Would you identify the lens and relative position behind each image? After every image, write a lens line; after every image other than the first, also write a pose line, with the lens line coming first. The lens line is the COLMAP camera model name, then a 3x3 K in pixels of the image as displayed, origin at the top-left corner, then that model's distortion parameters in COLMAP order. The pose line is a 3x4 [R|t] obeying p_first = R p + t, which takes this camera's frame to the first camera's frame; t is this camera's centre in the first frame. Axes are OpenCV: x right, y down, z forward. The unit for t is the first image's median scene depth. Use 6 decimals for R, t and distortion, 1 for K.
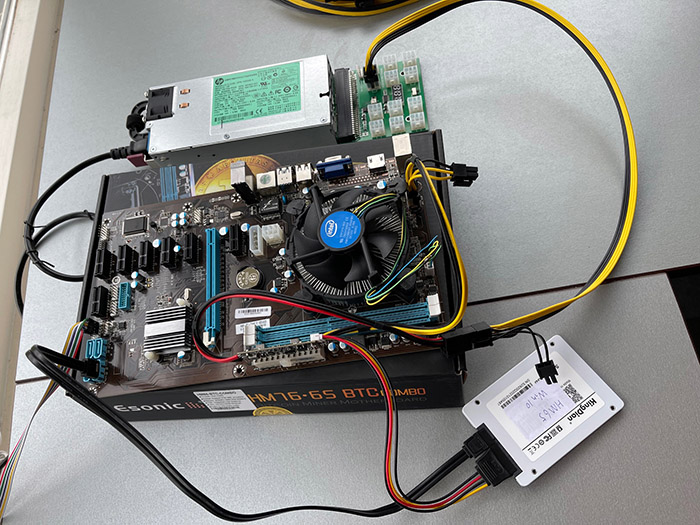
lens RADIAL K [[566.6, 0, 348.0], [0, 566.6, 265.8], [0, 0, 1]] dist [0.019750, 0.009073]
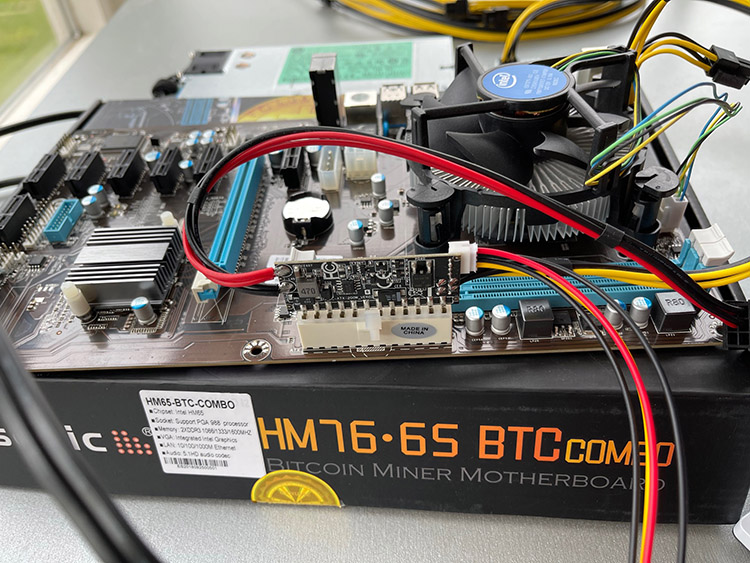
lens RADIAL K [[607.1, 0, 380.7], [0, 607.1, 278.7], [0, 0, 1]] dist [0.019750, 0.009073]
pose [[0.986557, 0.163412, 0.001390, -0.096206], [-0.150491, 0.911798, -0.382069, 0.279713], [-0.063702, 0.376723, 0.924133, 0.487996]]
